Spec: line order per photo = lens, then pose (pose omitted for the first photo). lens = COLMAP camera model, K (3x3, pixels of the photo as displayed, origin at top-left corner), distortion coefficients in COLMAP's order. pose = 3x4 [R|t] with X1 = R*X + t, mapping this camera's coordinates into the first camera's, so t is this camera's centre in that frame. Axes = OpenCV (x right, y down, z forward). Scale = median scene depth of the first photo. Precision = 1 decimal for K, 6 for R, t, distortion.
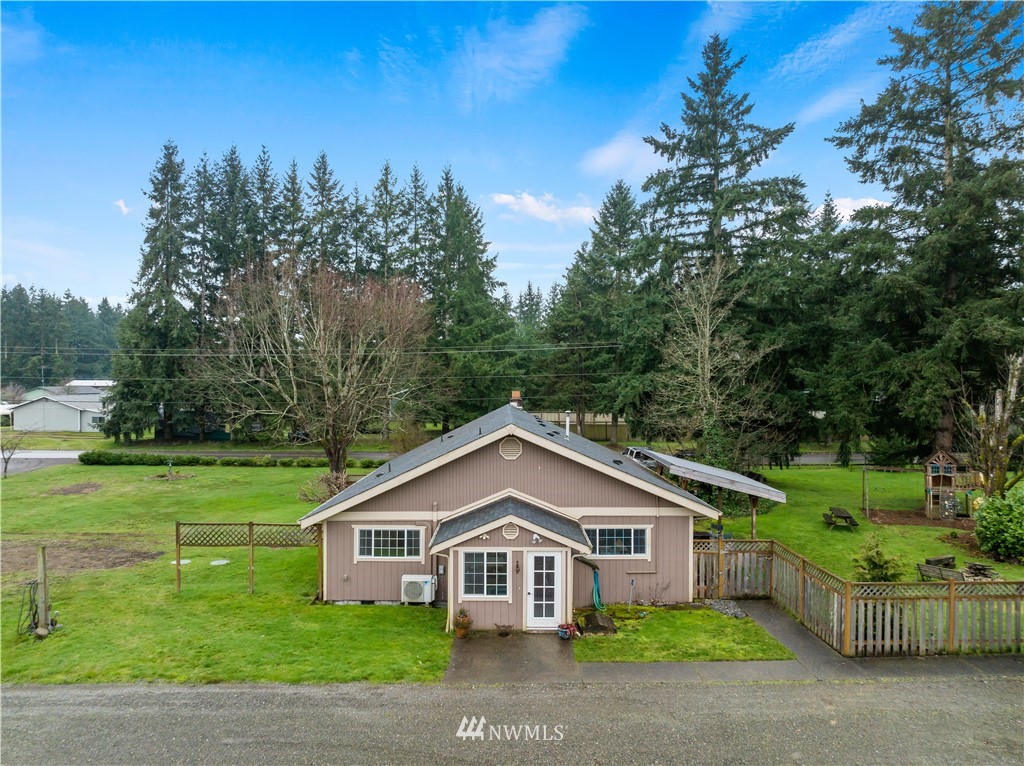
lens RADIAL K [[719.5, 0, 512.0], [0, 719.5, 383.0], [0, 0, 1]] dist [-0.040056, 0.003920]
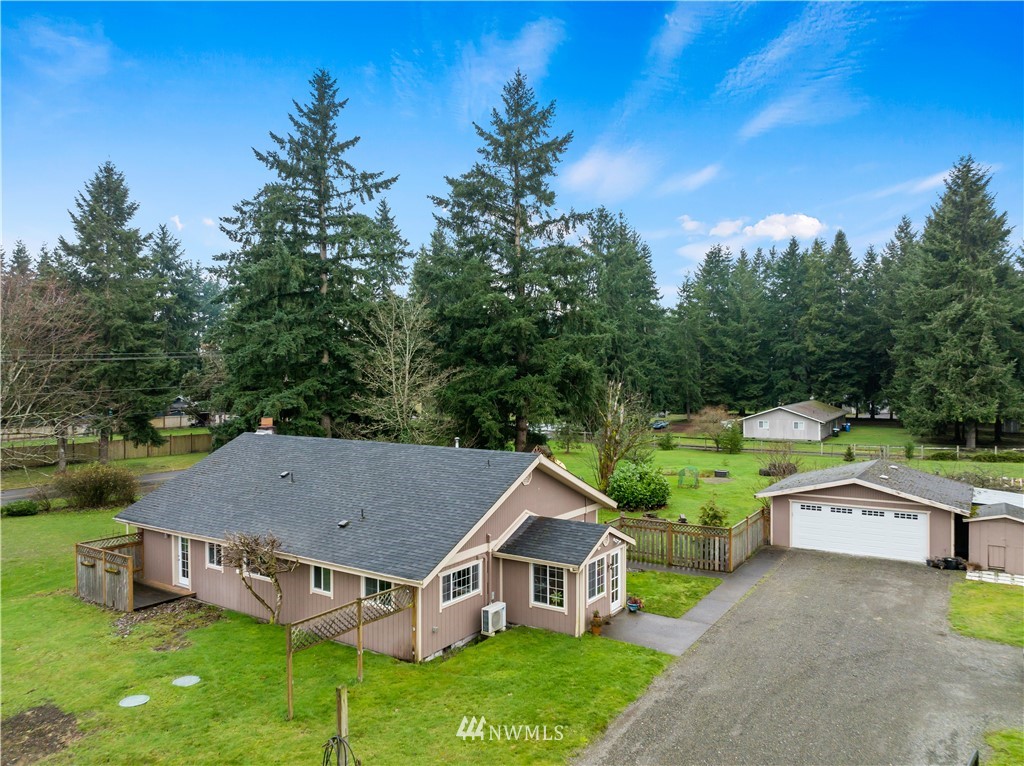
lens RADIAL K [[719.5, 0, 512.0], [0, 719.5, 383.0], [0, 0, 1]] dist [-0.040056, 0.003920]
pose [[0.557464, -0.012176, 0.830112, -0.921801], [0.005919, 0.999925, 0.010693, -0.065948], [-0.830180, -0.001048, 0.557494, 0.358861]]
